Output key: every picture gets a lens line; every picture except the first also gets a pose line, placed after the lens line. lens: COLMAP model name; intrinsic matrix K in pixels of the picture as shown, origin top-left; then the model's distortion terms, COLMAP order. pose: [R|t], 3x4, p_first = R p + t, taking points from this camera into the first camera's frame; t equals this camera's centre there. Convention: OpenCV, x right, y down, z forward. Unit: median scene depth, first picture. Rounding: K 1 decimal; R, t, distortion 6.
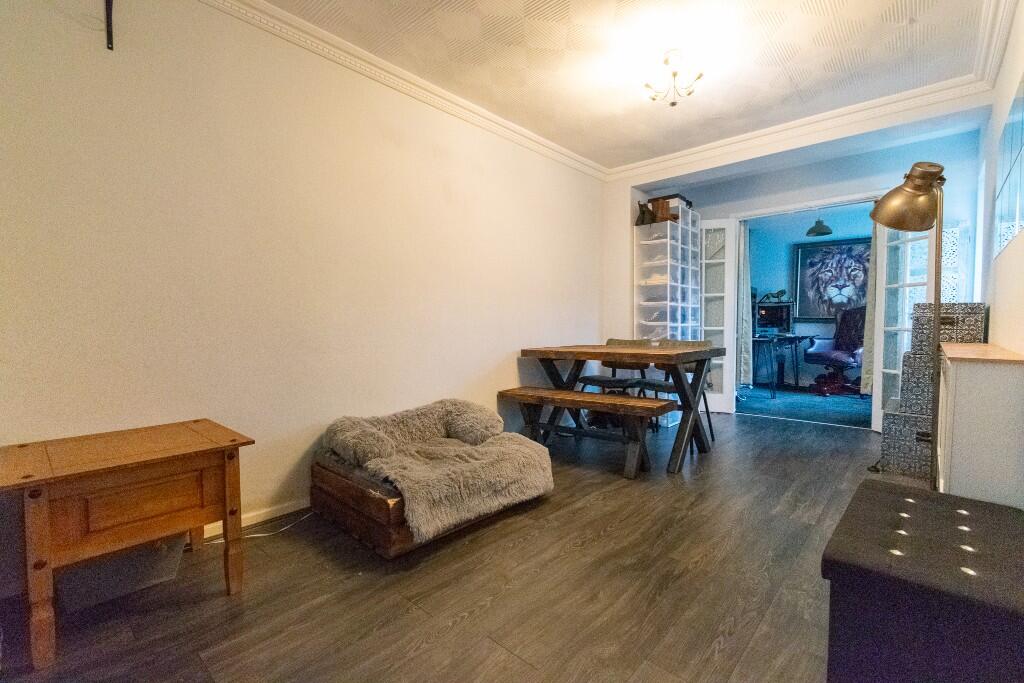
lens RADIAL K [[453.7, 0, 511.7], [0, 453.7, 342.5], [0, 0, 1]] dist [0.002377, -0.000028]
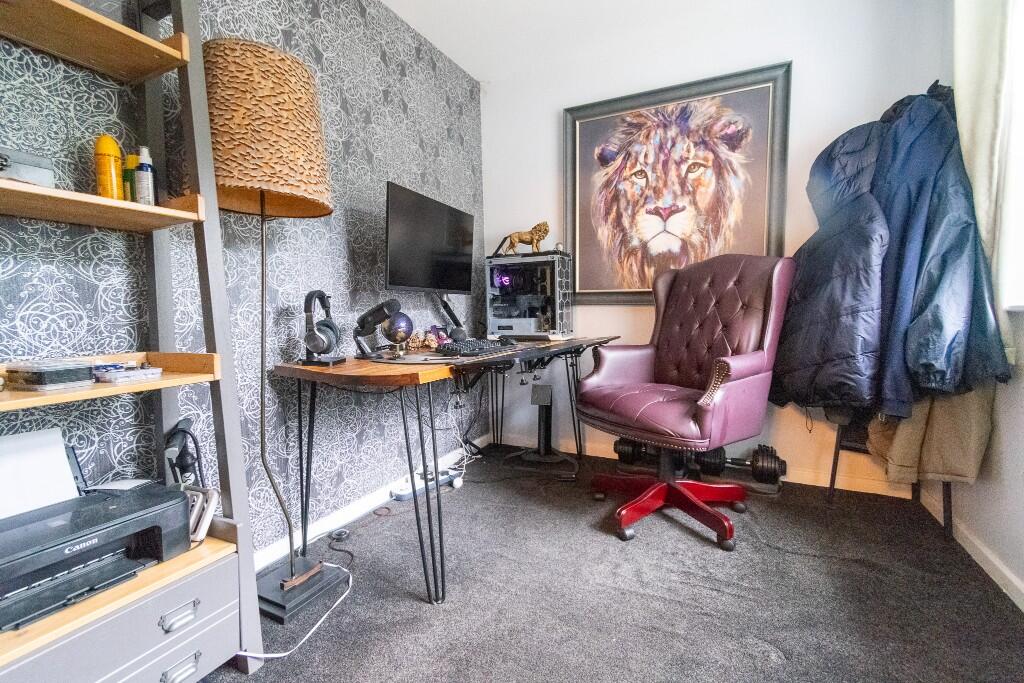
lens RADIAL K [[453.7, 0, 512.8], [0, 453.7, 342.8], [0, 0, 1]] dist [0.002377, -0.000028]
pose [[0.963261, -0.044212, 0.264904, 0.482508], [0.033222, 0.998397, 0.045825, -0.031386], [-0.266505, -0.035341, 0.963185, 0.645800]]
